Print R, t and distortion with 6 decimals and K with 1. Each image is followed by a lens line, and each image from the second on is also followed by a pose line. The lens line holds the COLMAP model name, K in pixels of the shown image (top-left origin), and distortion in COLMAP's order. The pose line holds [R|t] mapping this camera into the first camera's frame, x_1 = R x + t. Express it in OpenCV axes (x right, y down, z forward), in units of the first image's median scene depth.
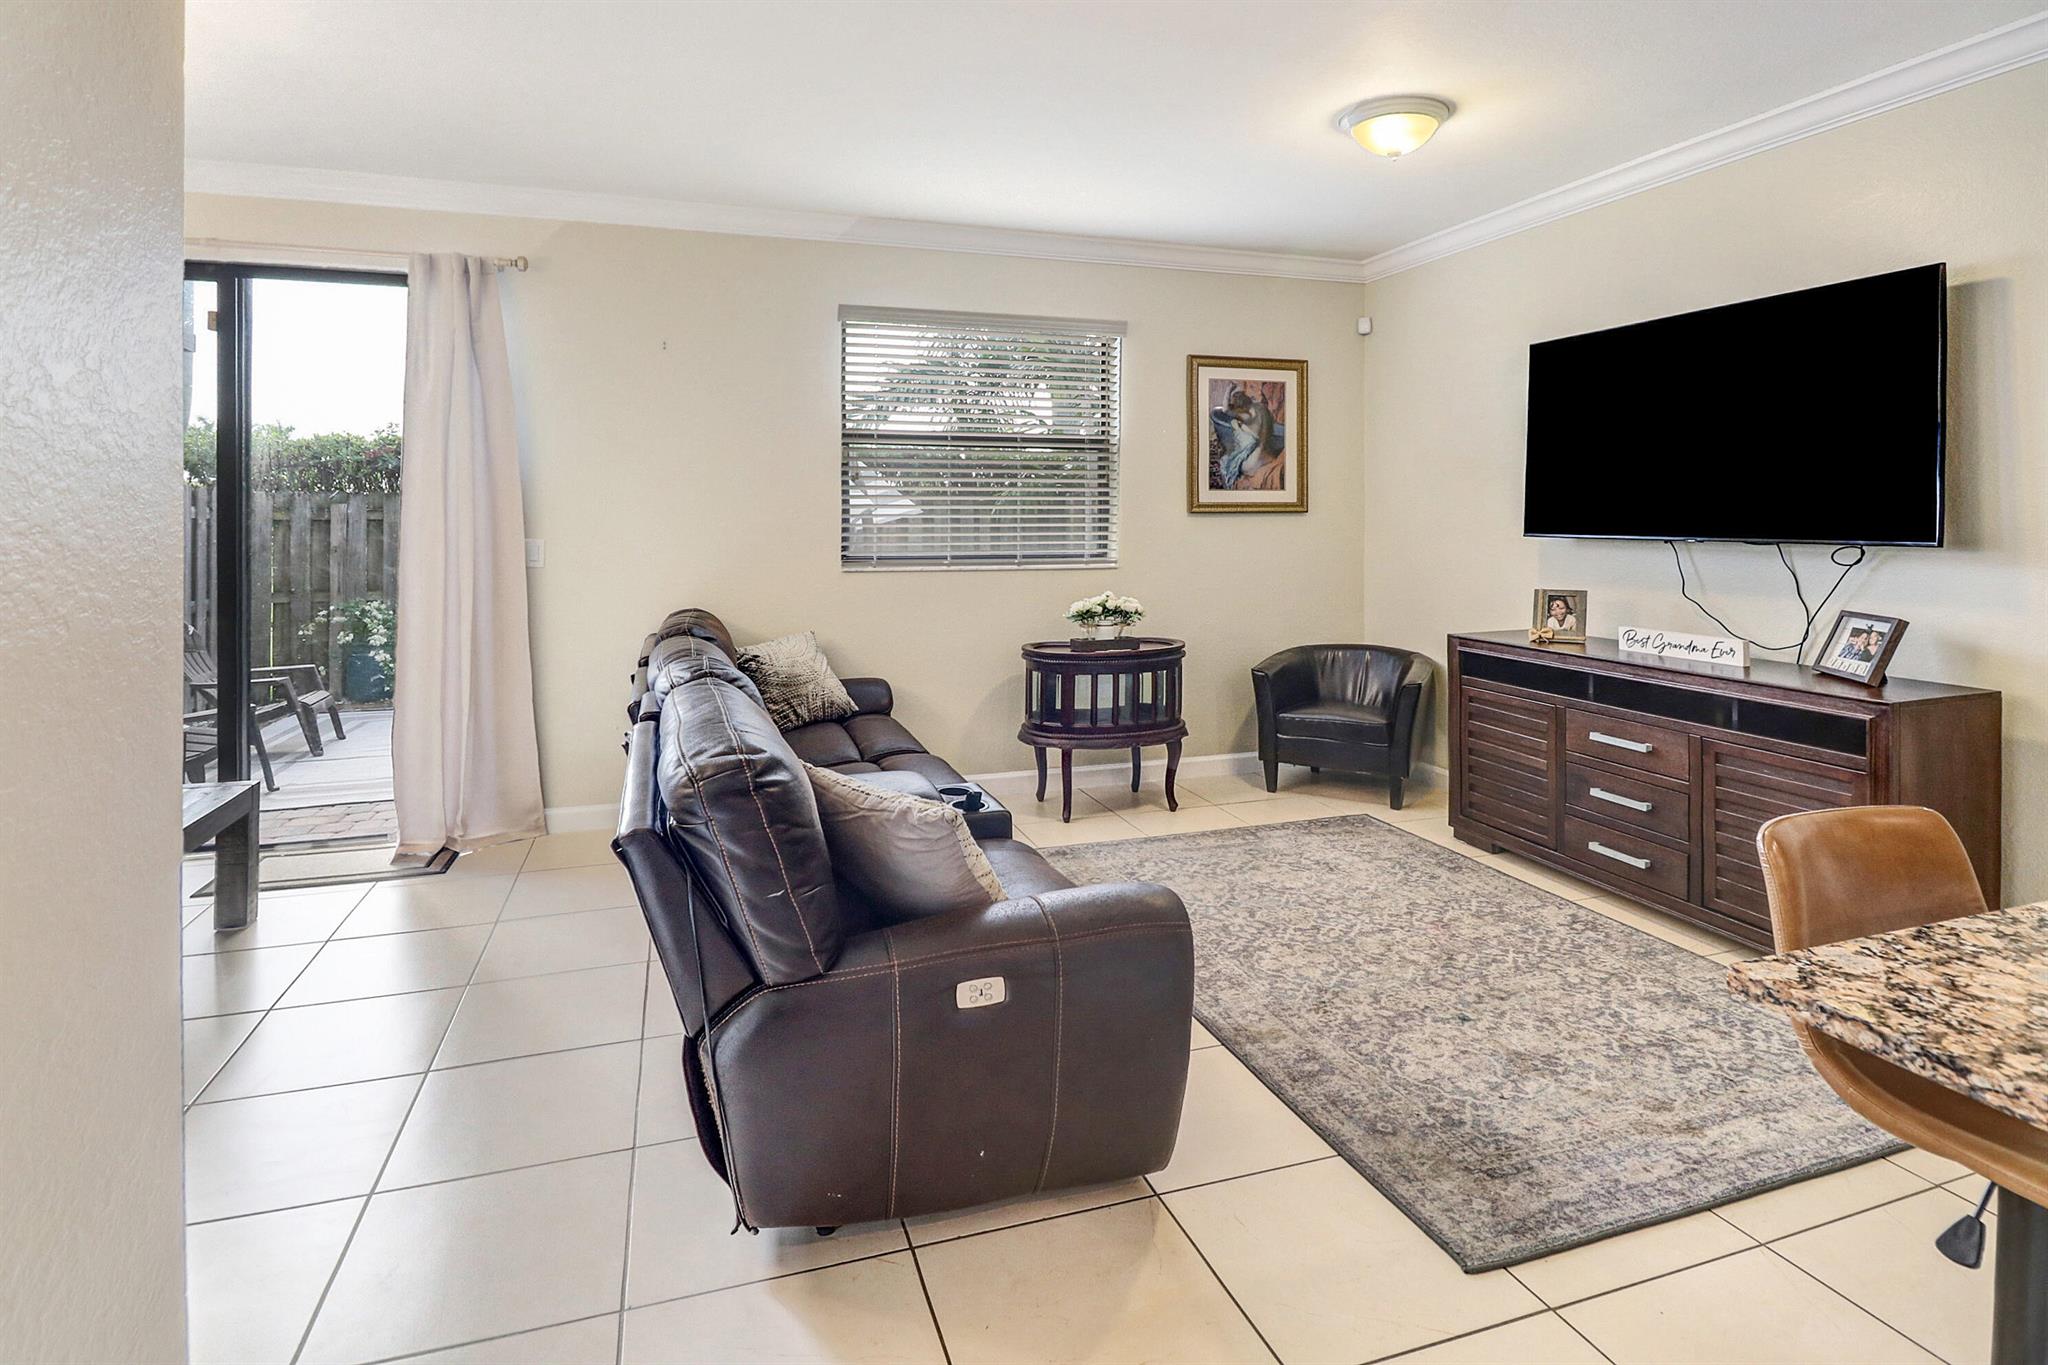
lens RADIAL K [[1058.0, 0, 1052.0], [0, 1058.0, 528.4], [0, 0, 1]] dist [0.001892, -0.000577]
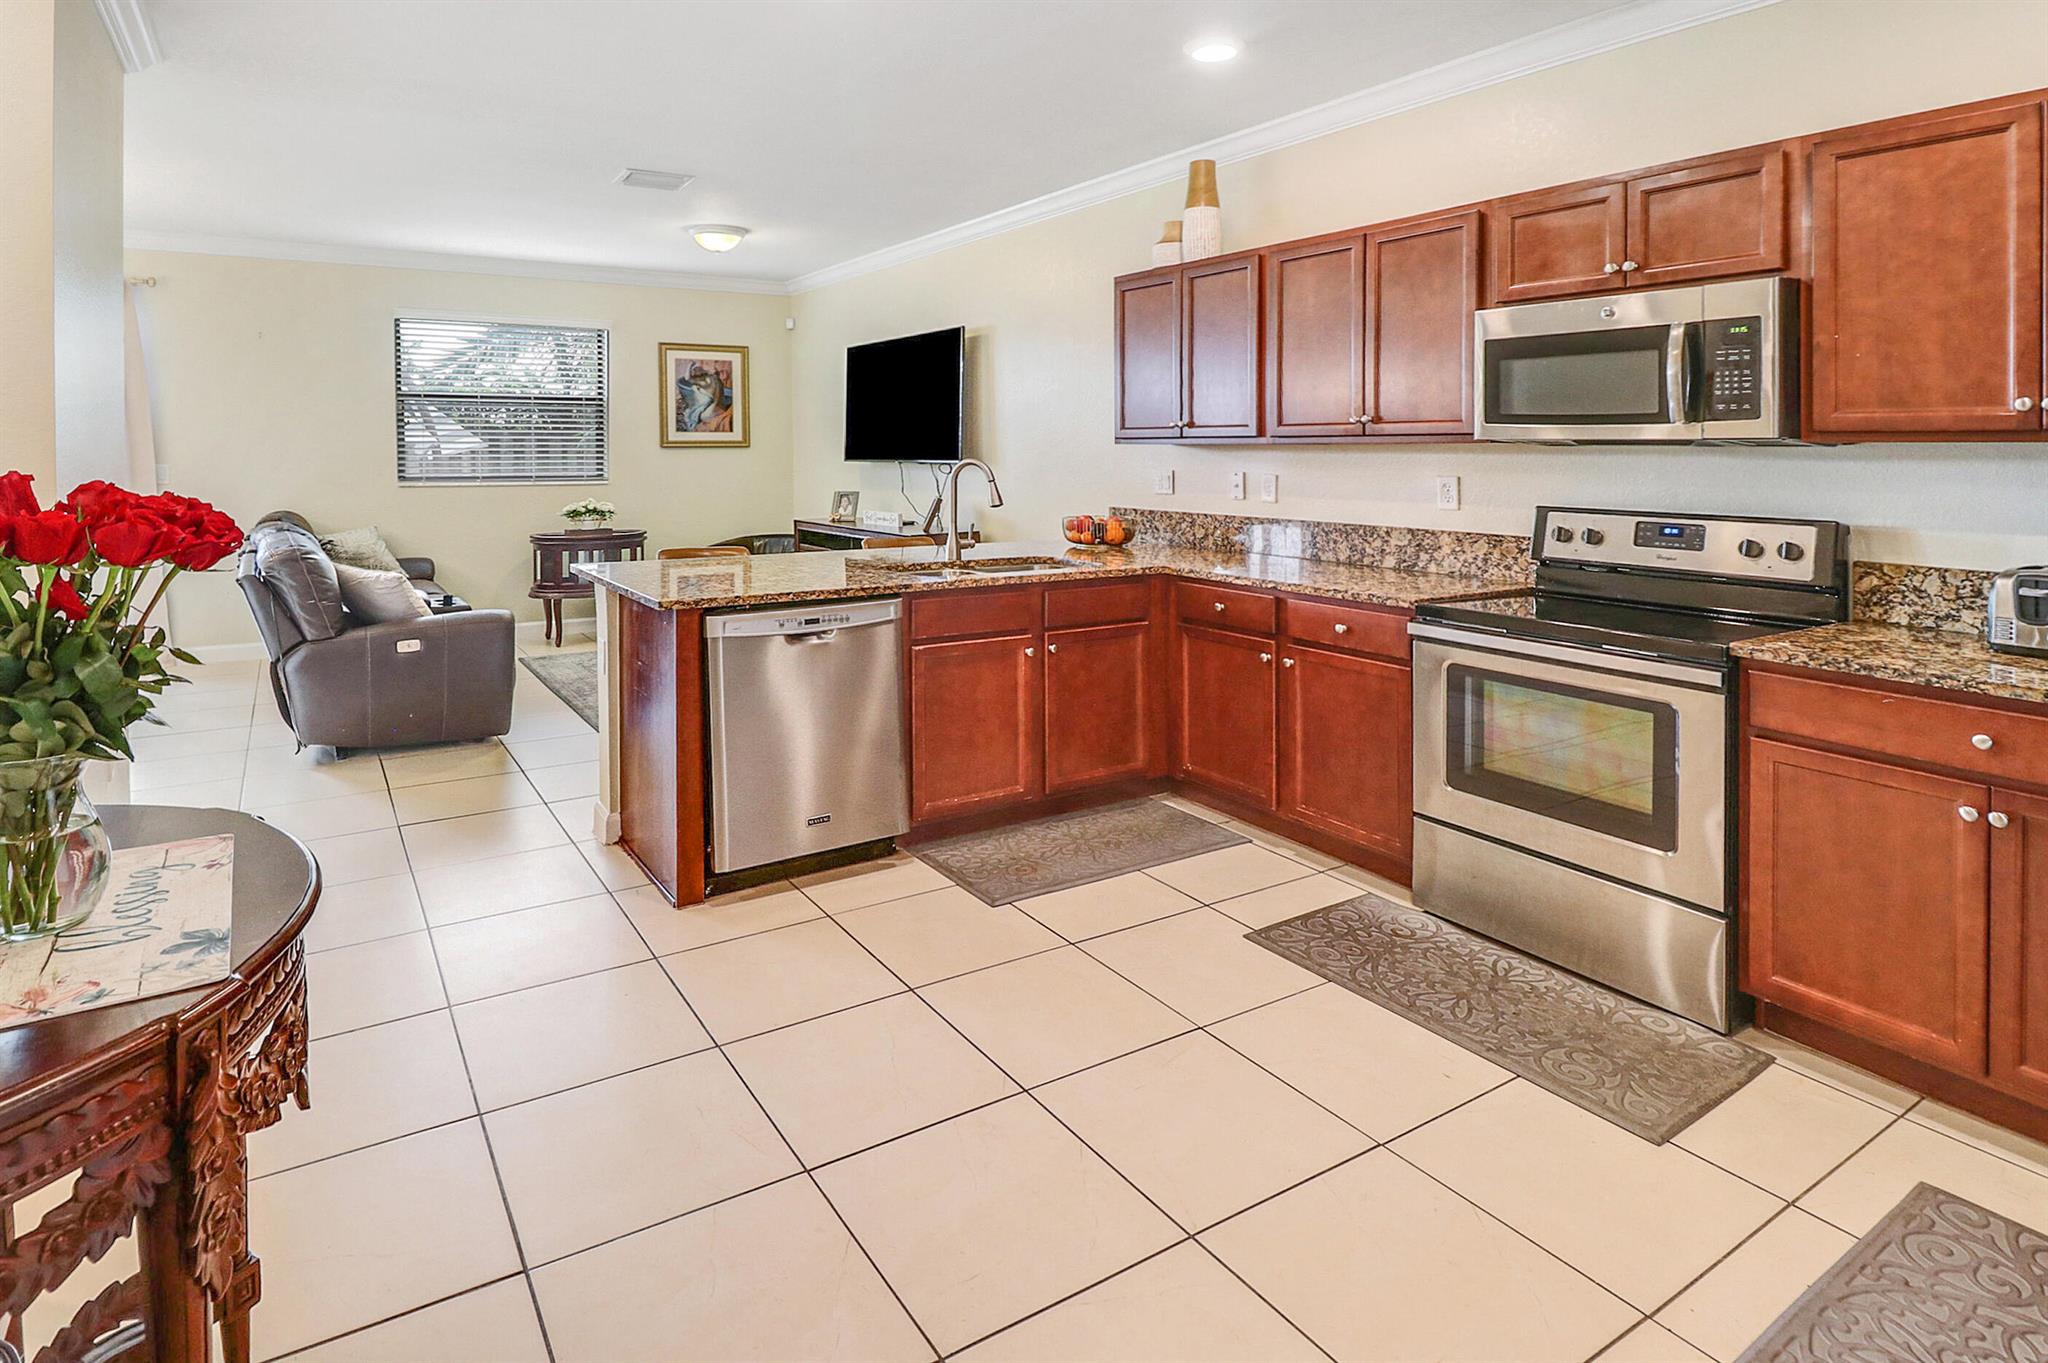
lens RADIAL K [[1026.2, 0, 985.9], [0, 1026.2, 468.6], [0, 0, 1]] dist [-0.000630, -0.000659]
pose [[0.965652, -0.005882, 0.259771, 0.262625], [0.004216, 0.999967, 0.006969, 0.009927], [-0.259803, -0.005634, 0.965645, -0.707526]]
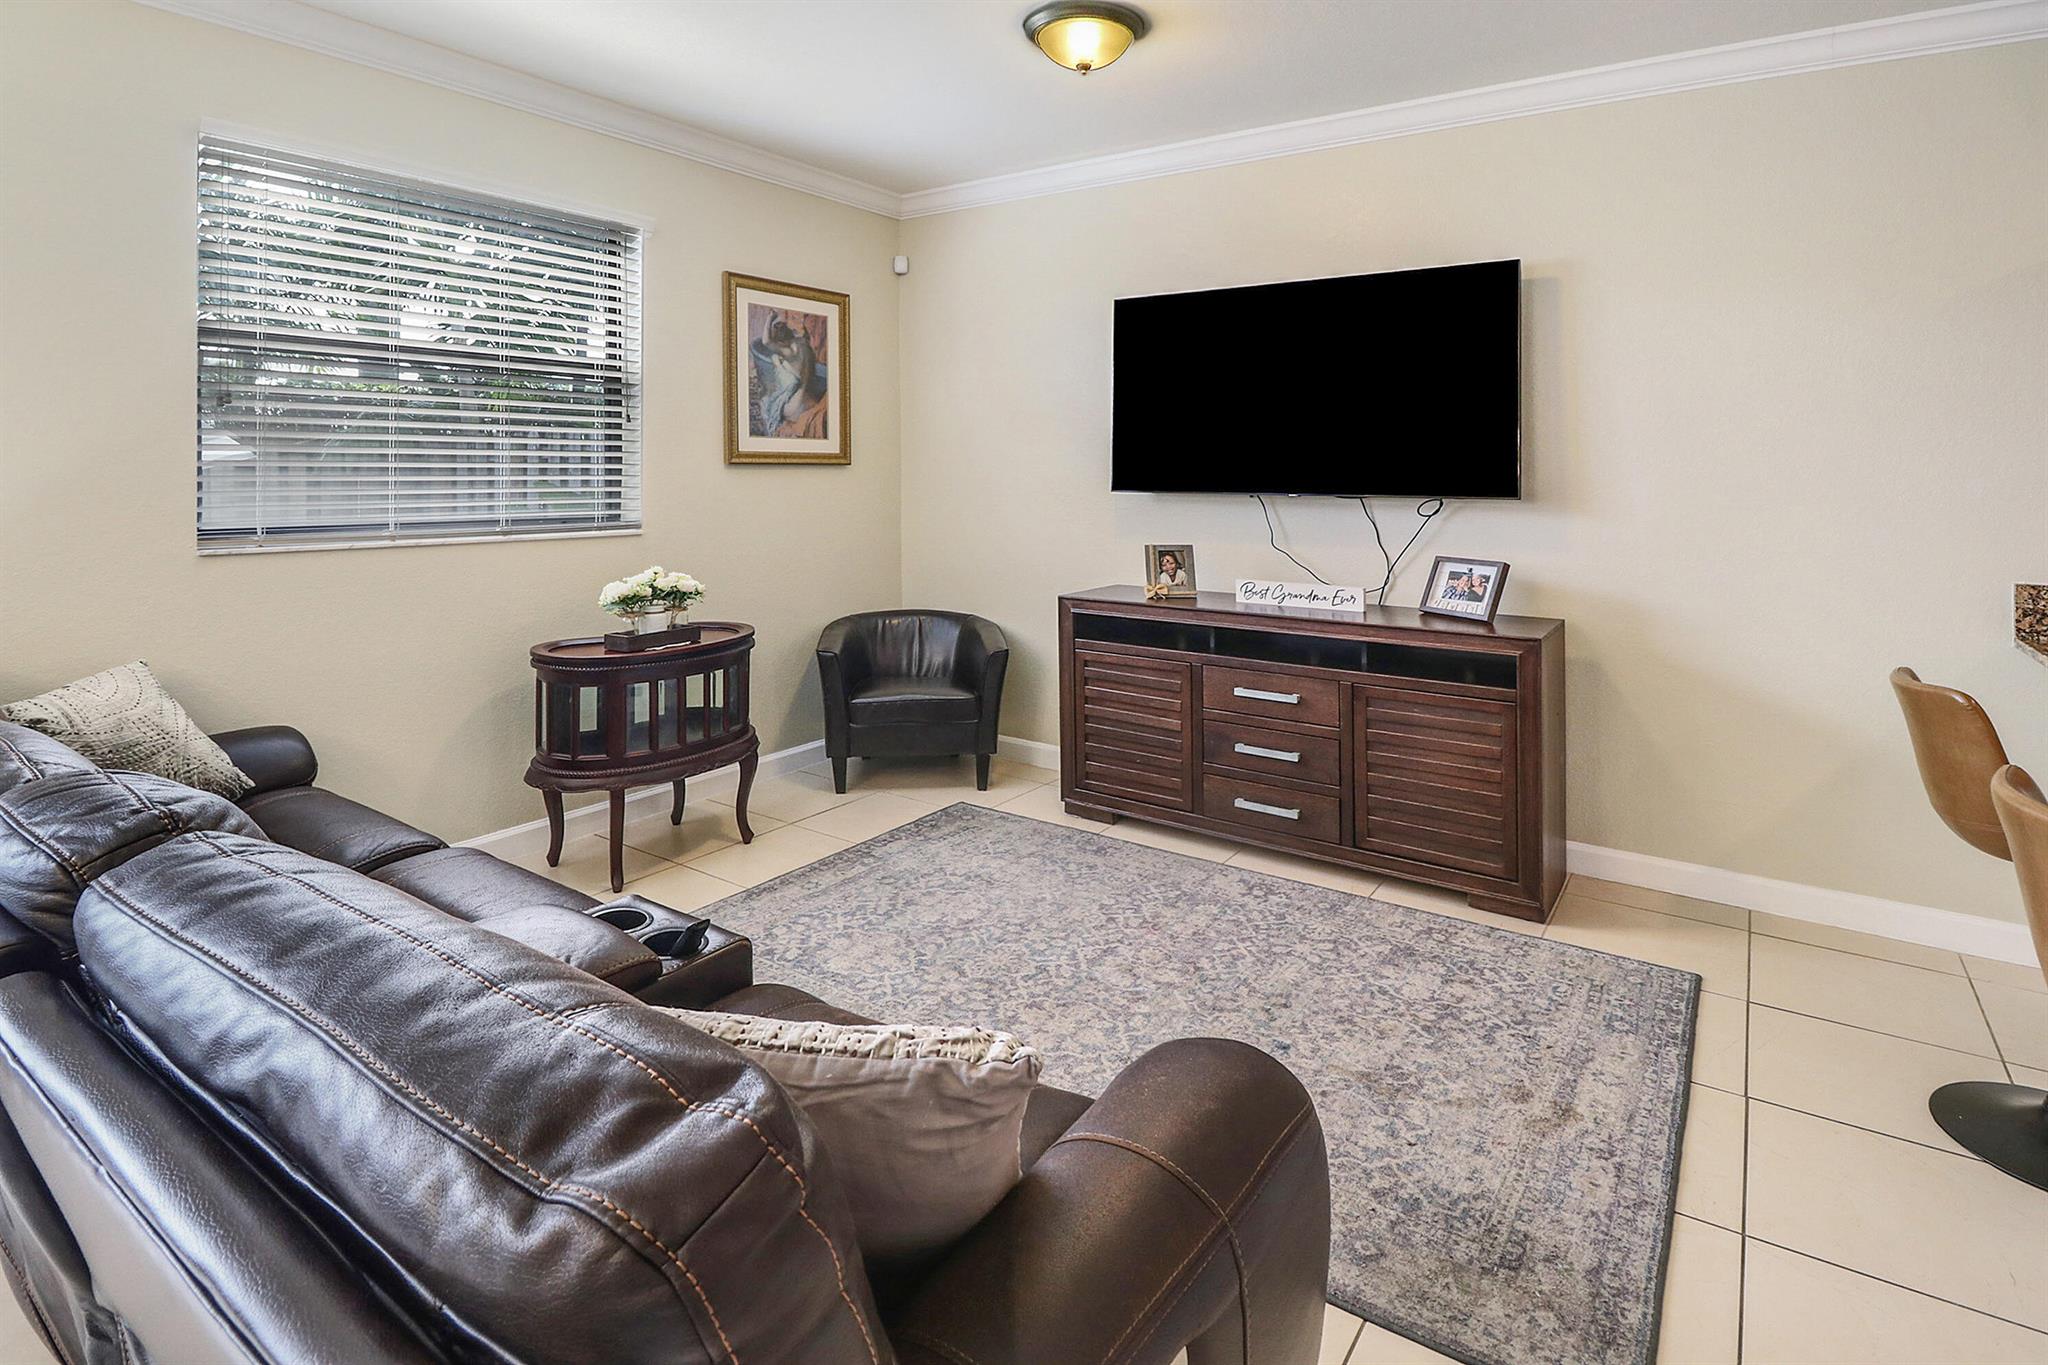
lens RADIAL K [[1034.7, 0, 1045.2], [0, 1034.7, 448.9], [0, 0, 1]] dist [0.009903, -0.000948]
pose [[0.809134, 0.017829, 0.587354, -0.190385], [0.000061, 0.999537, -0.030424, -0.002645], [-0.587624, 0.024653, 0.808758, 0.277119]]
